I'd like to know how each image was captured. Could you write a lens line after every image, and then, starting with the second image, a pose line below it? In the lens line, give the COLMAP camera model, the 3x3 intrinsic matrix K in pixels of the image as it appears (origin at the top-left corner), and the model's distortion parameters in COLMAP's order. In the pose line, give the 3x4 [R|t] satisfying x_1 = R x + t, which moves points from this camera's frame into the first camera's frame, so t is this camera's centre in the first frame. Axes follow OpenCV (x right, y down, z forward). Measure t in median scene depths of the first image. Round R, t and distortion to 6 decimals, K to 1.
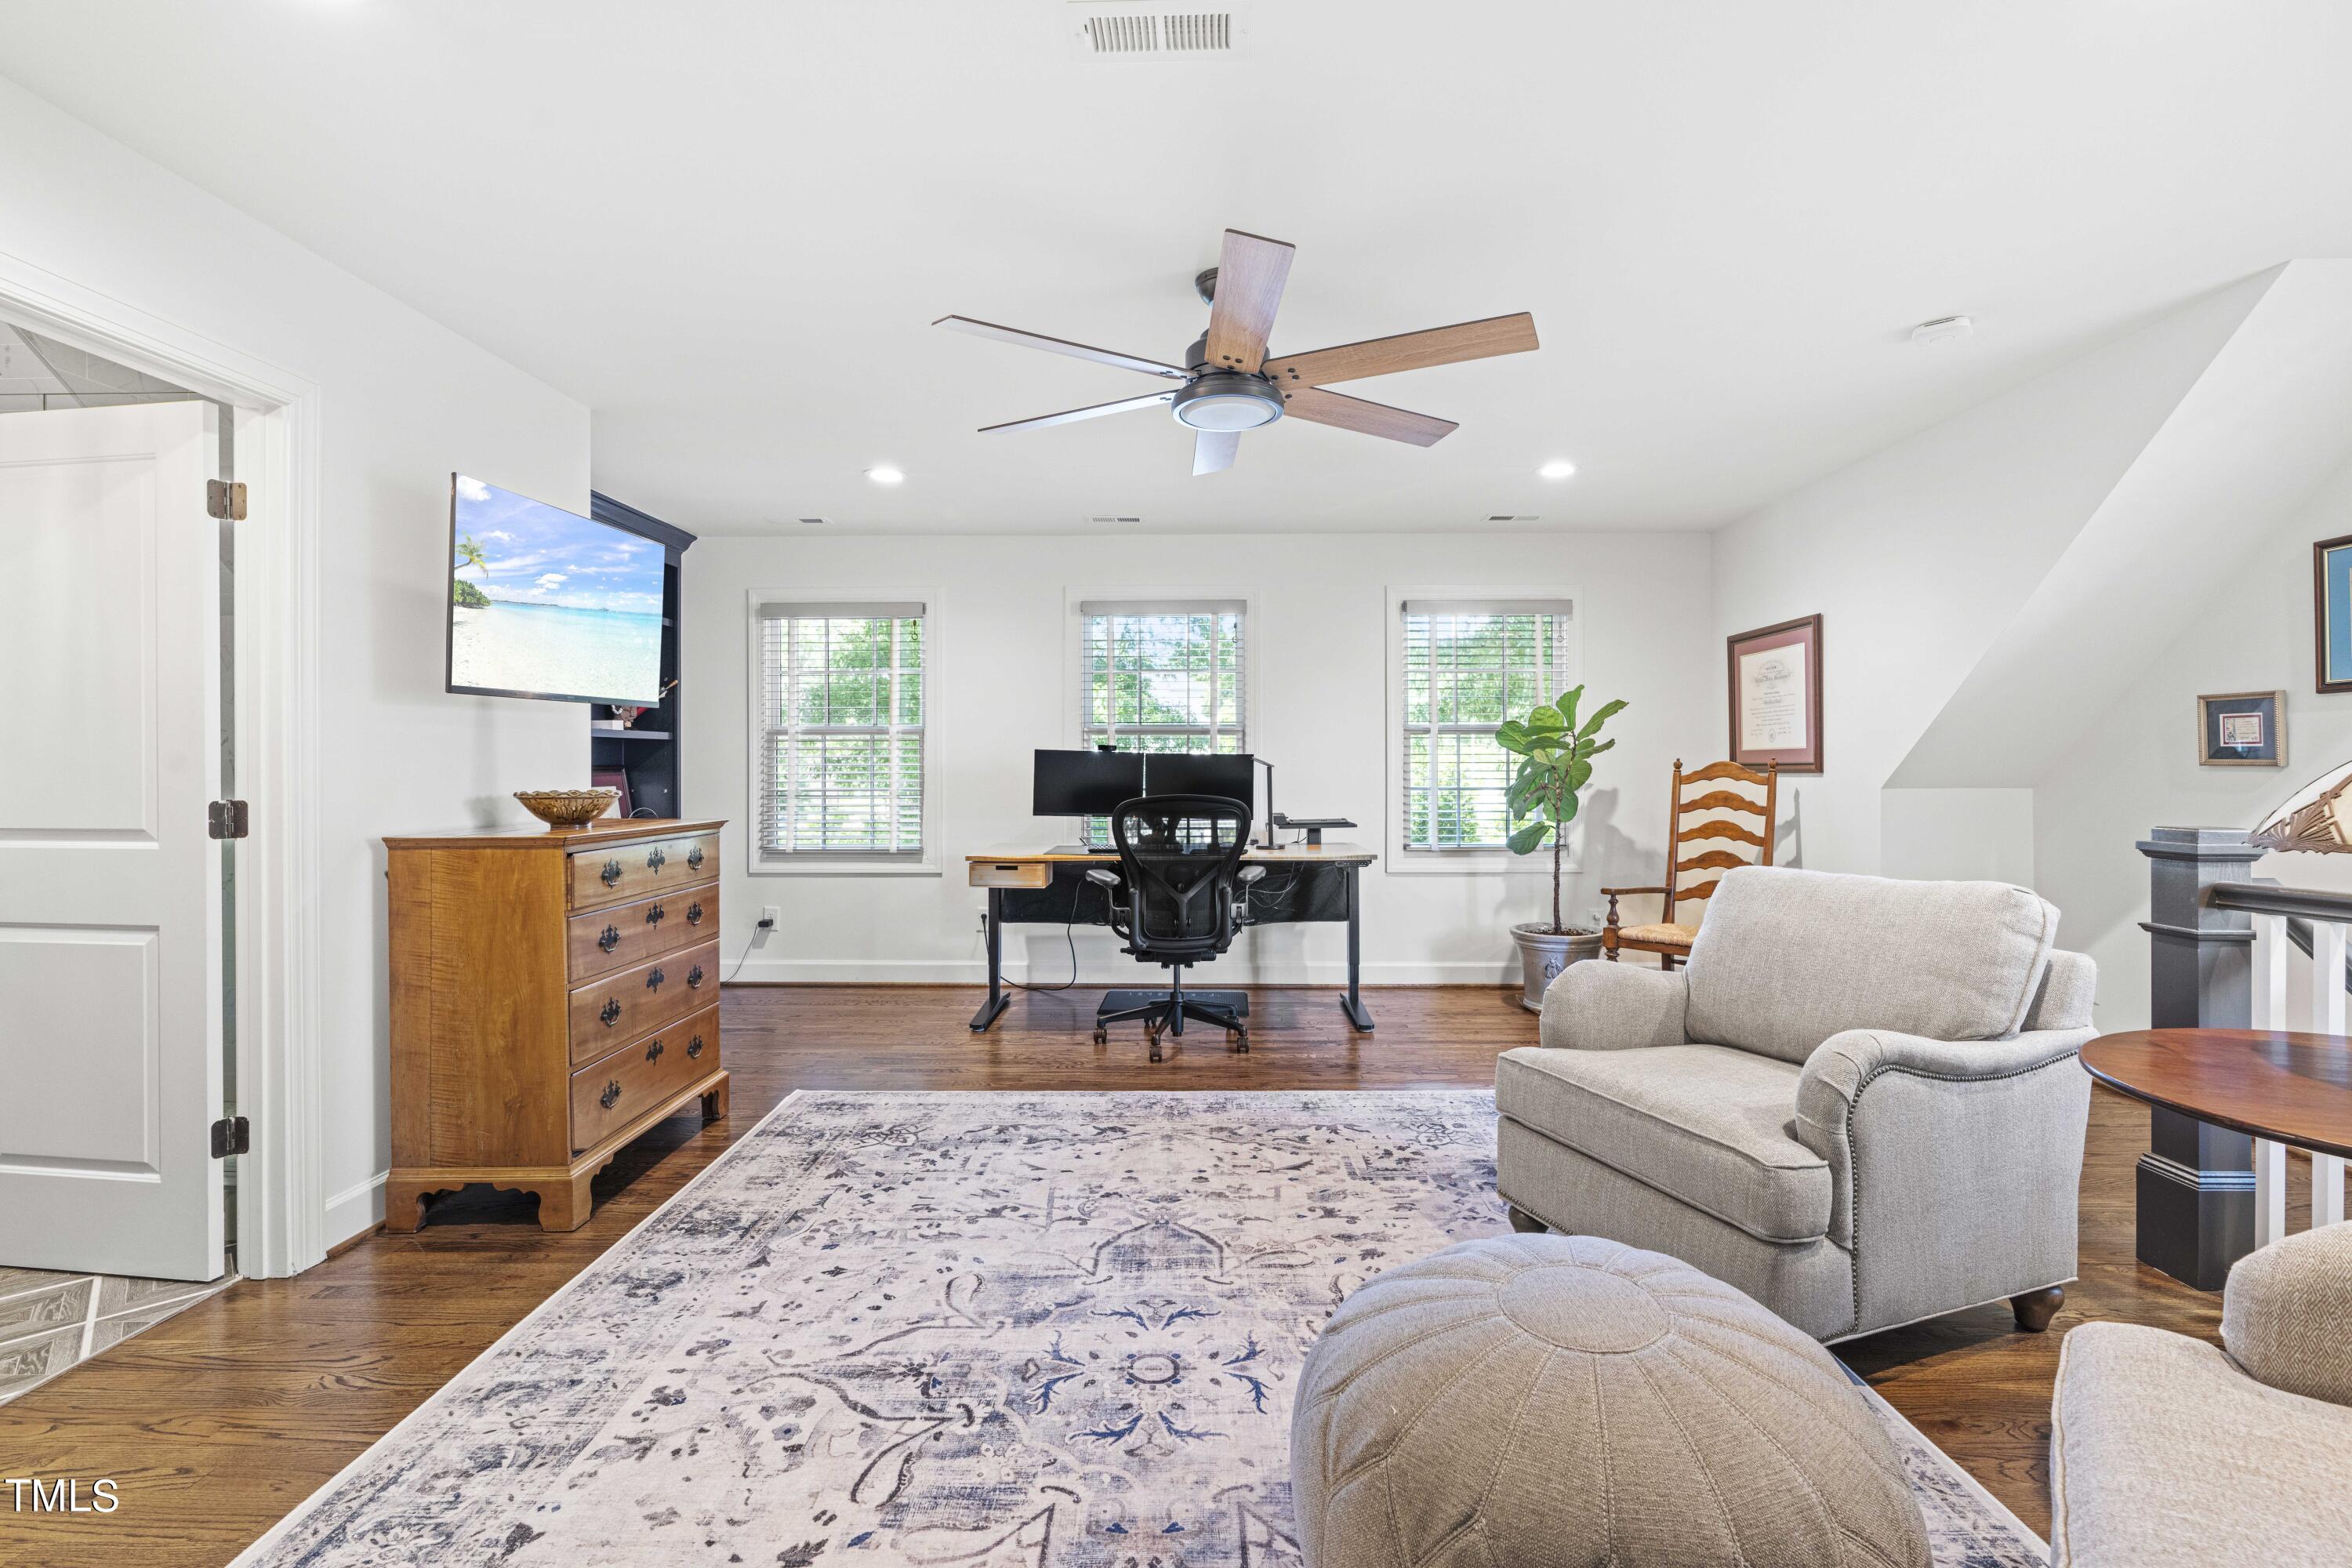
lens RADIAL K [[1074.5, 0, 1180.4], [0, 1074.5, 771.1], [0, 0, 1]] dist [-0.012029, 0.004646]
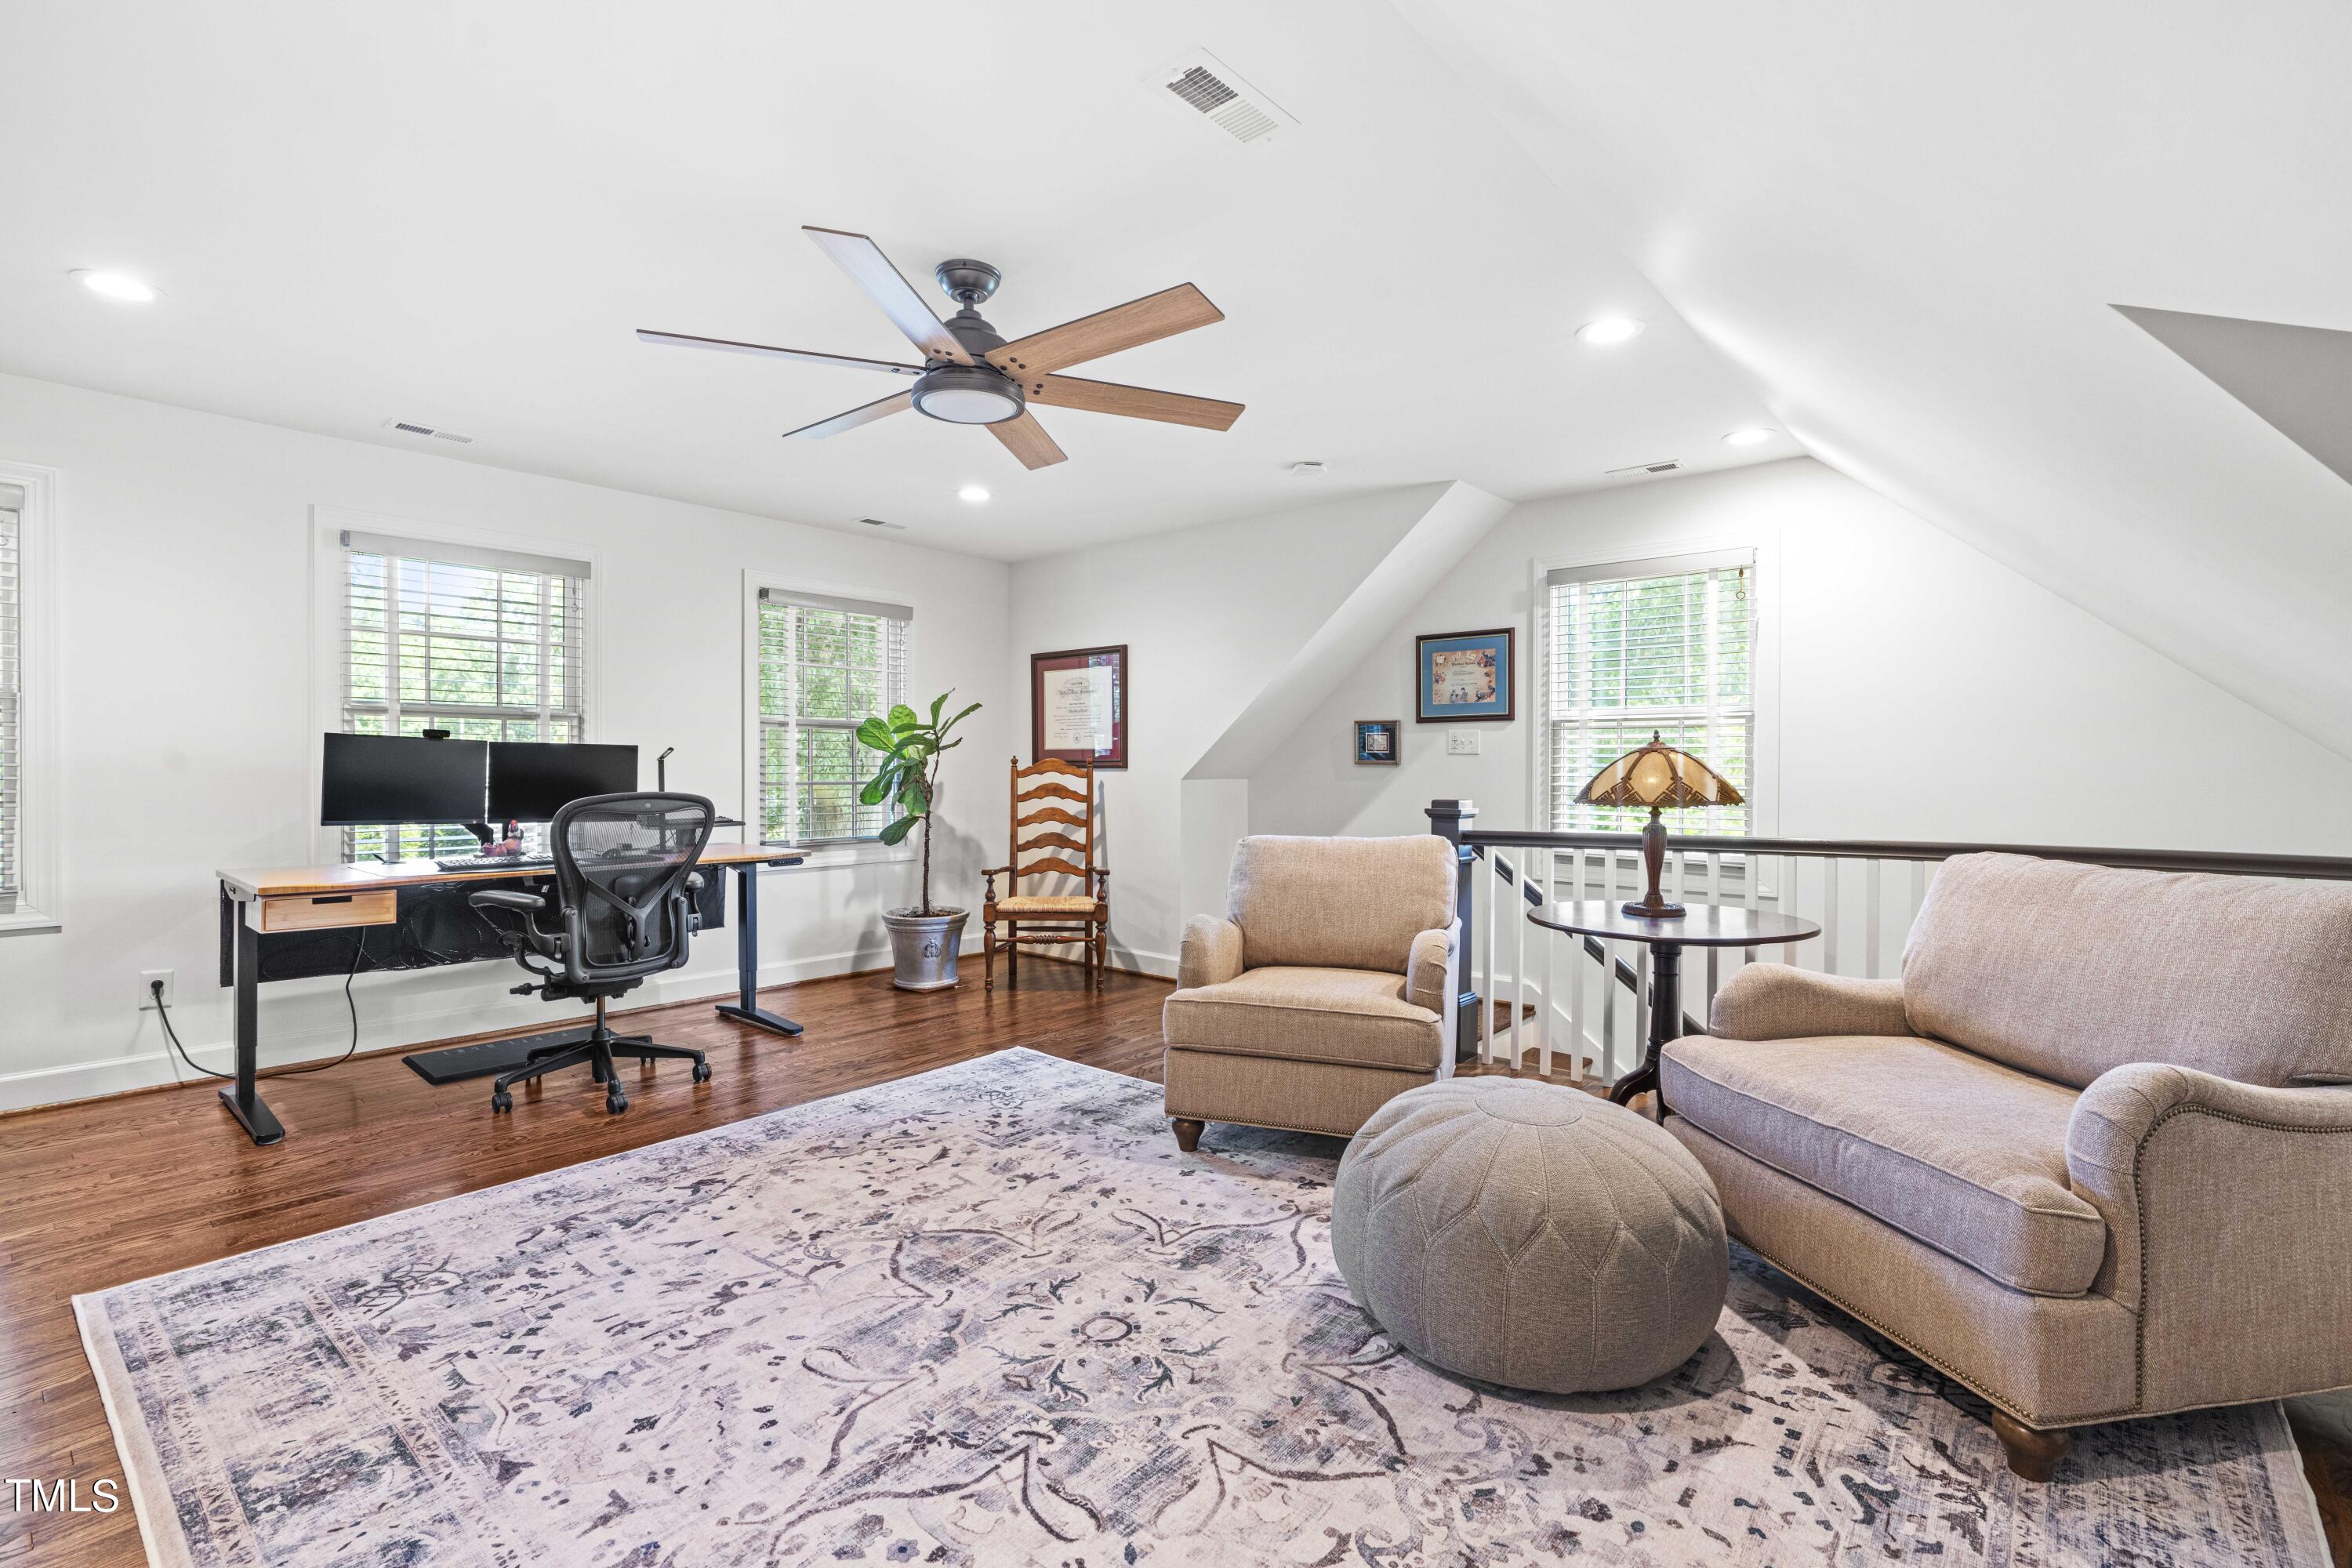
lens RADIAL K [[1074.5, 0, 1190.7], [0, 1074.5, 774.7], [0, 0, 1]] dist [-0.012029, 0.004646]
pose [[0.627591, -0.001935, 0.778541, -0.487670], [-0.003700, 0.999978, 0.005468, 0.003140], [-0.778534, -0.006312, 0.627570, 0.169120]]
